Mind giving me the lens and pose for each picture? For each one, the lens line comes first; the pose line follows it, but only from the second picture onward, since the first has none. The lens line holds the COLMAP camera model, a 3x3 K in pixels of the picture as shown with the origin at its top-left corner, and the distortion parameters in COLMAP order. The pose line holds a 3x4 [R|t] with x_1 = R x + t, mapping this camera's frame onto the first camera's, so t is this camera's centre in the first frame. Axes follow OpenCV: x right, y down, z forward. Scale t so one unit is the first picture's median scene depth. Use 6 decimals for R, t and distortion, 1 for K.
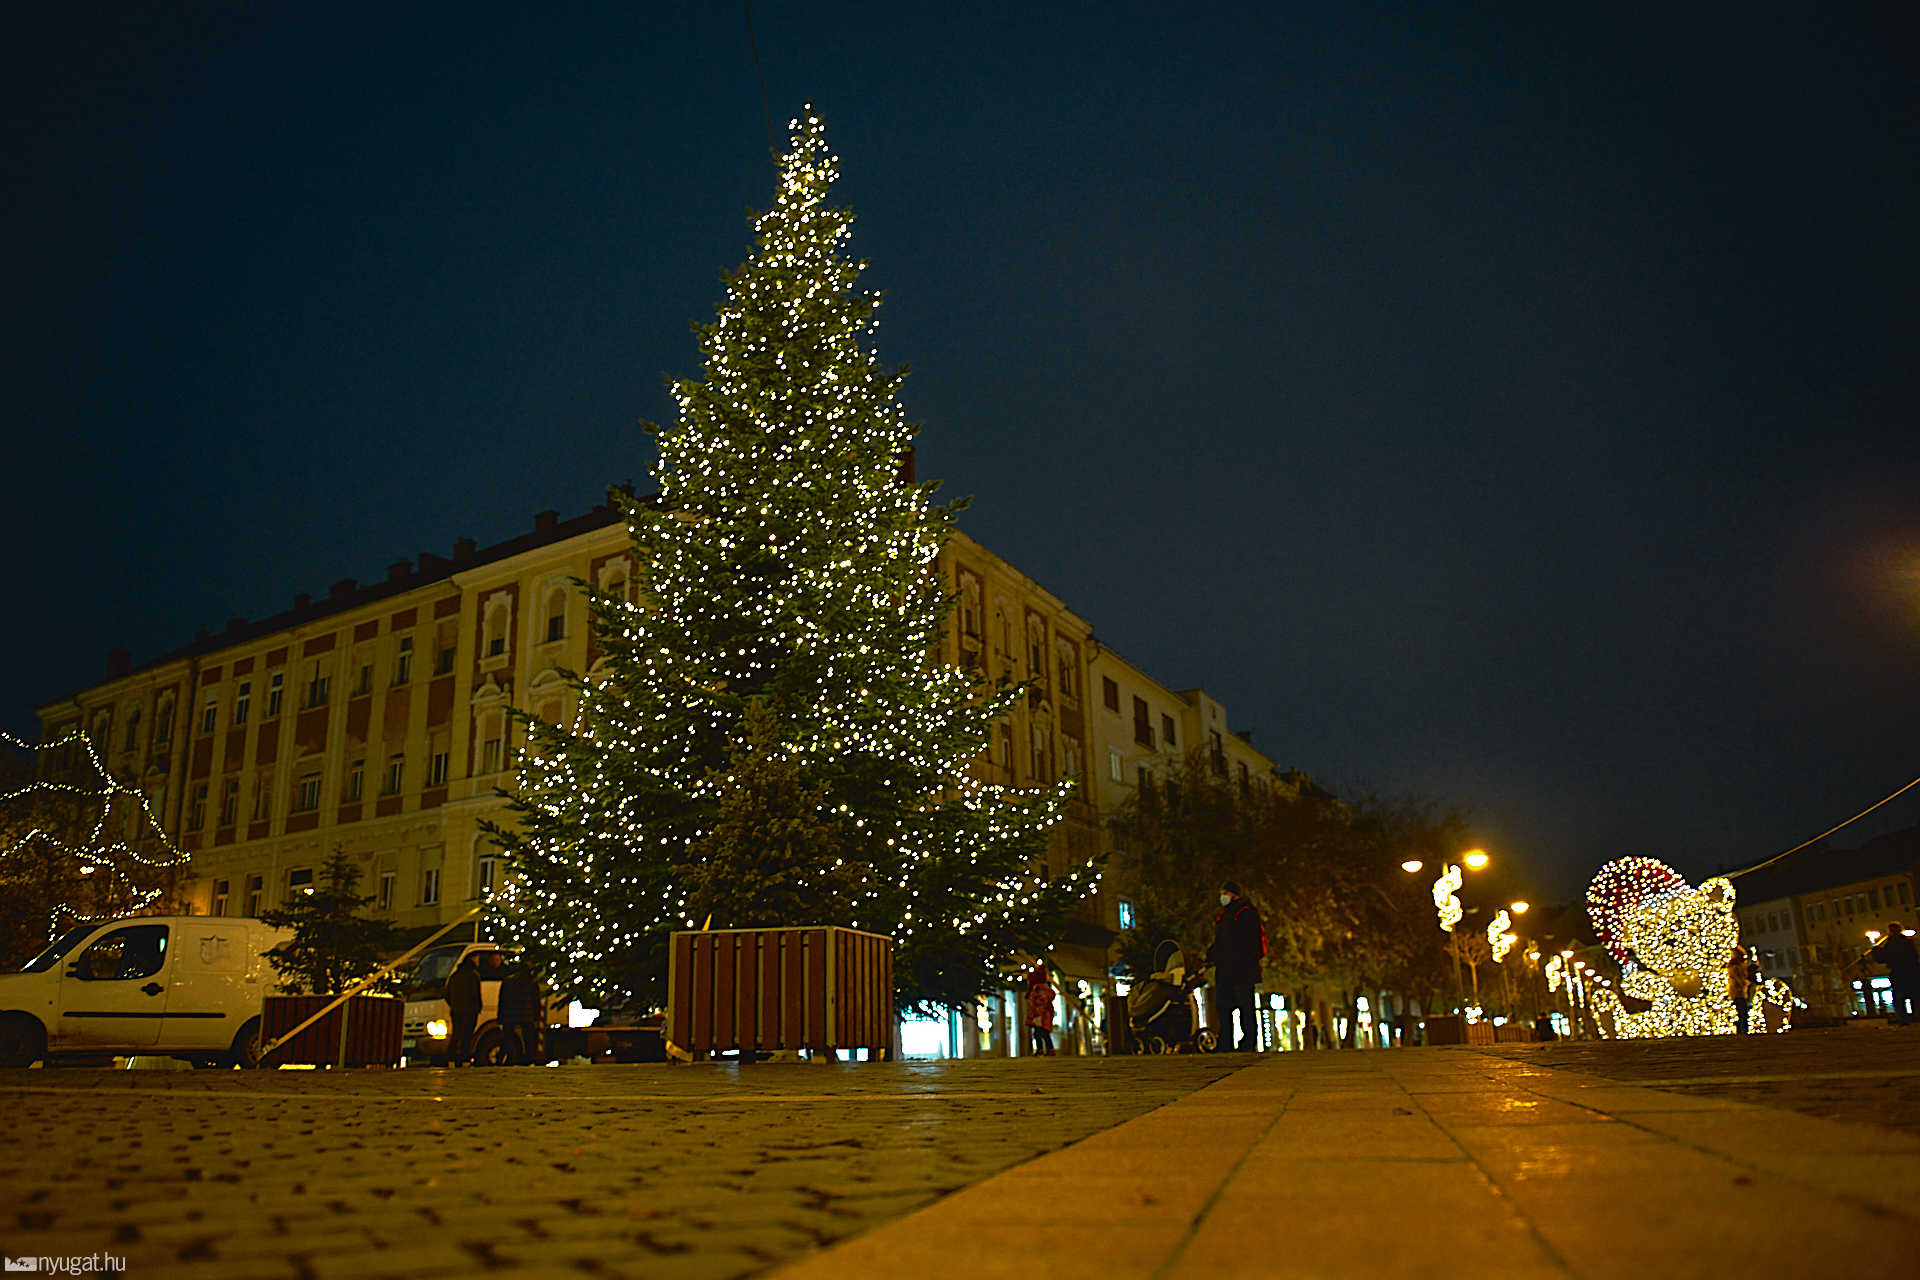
lens RADIAL K [[1407.7, 0, 958.8], [0, 1407.7, 717.5], [0, 0, 1]] dist [0.000276, -0.000478]
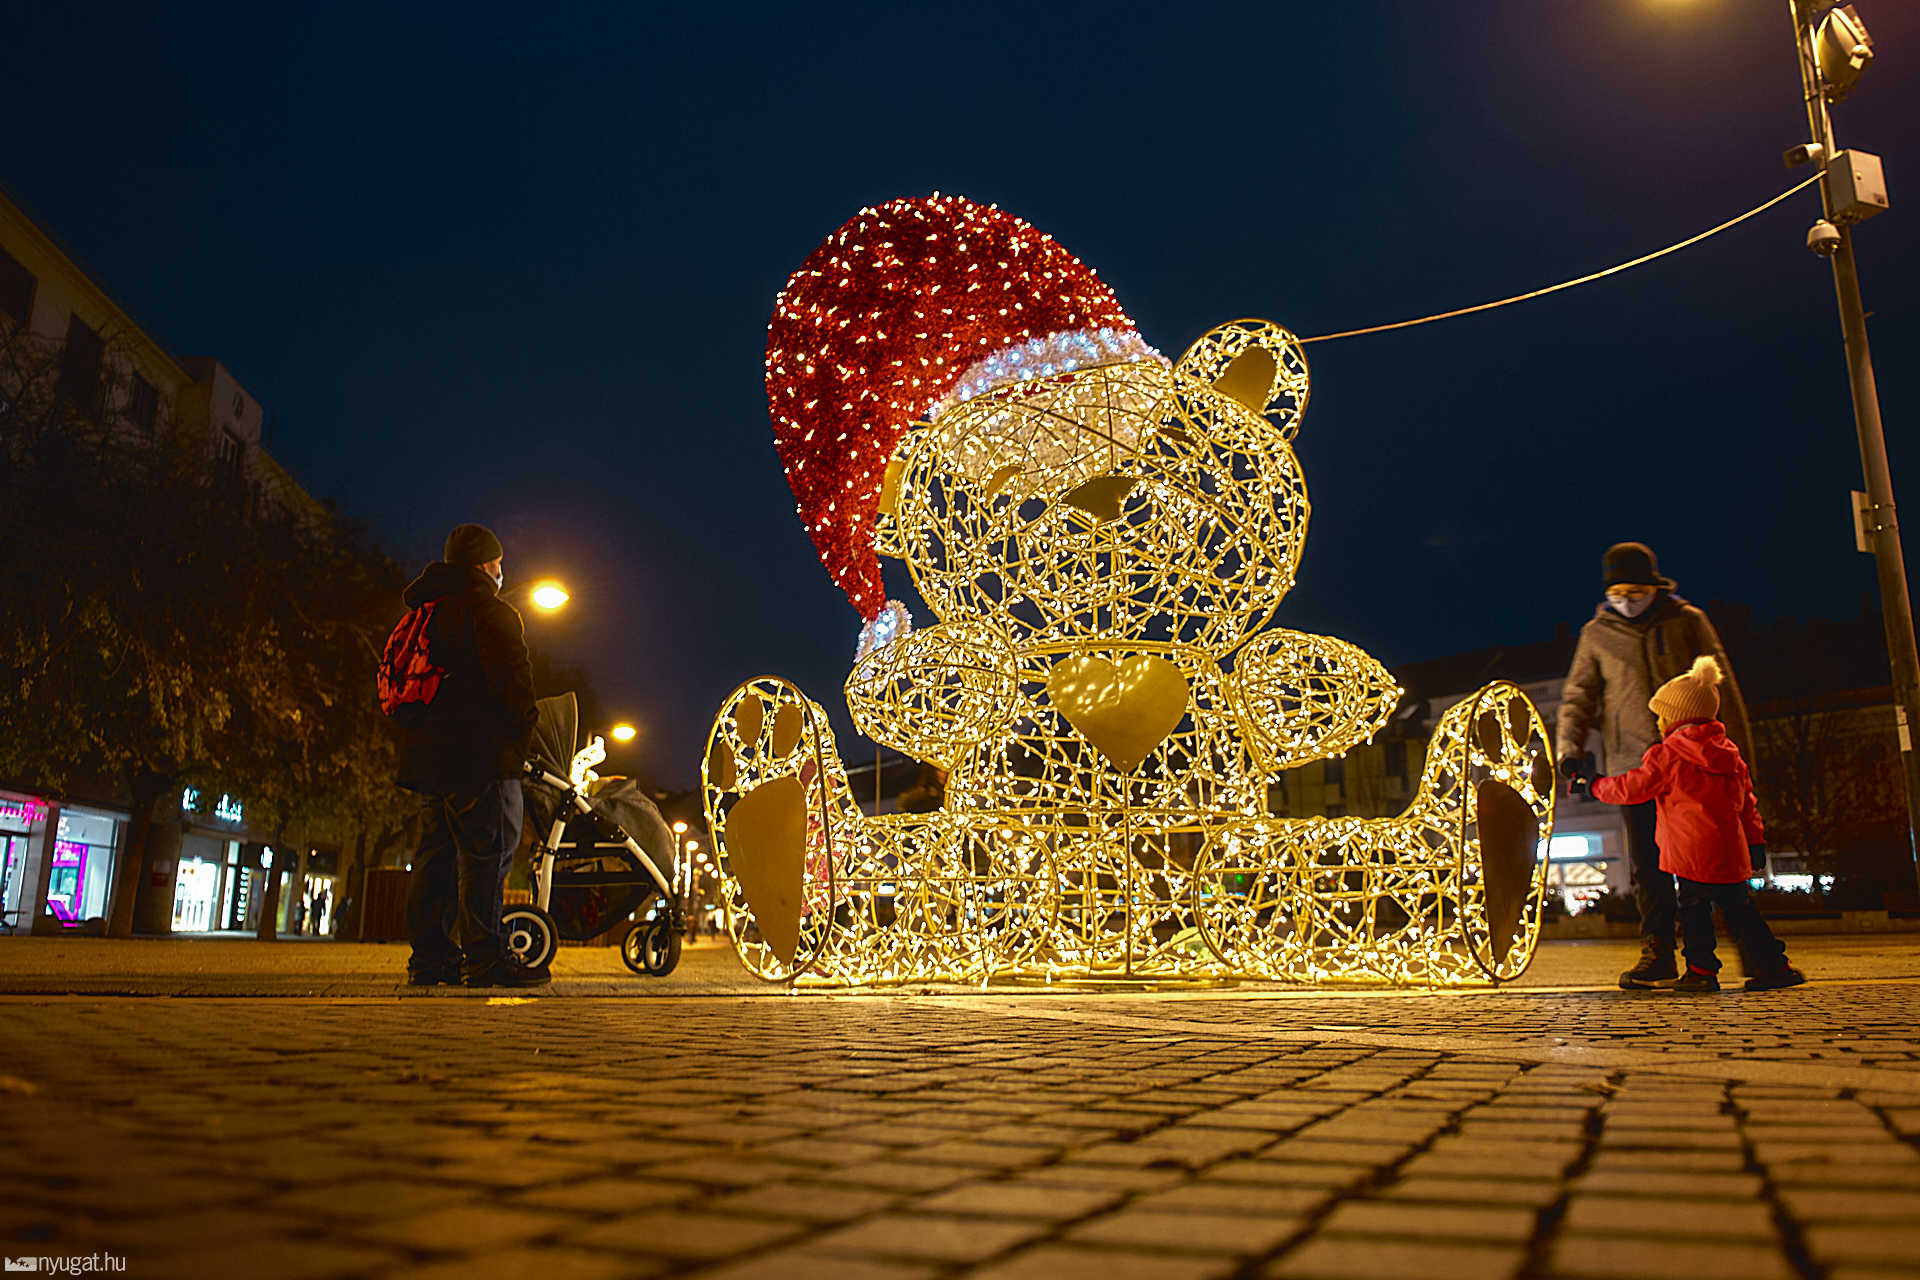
lens RADIAL K [[1446.1, 0, 960.0], [0, 1446.1, 640.0], [0, 0, 1]] dist [-0.000837, 0.000942]
pose [[0.827526, 0.161520, 0.537692, 0.171340], [-0.176788, 0.983968, -0.023498, 0.087436], [-0.532867, -0.075612, 0.842814, 0.378489]]
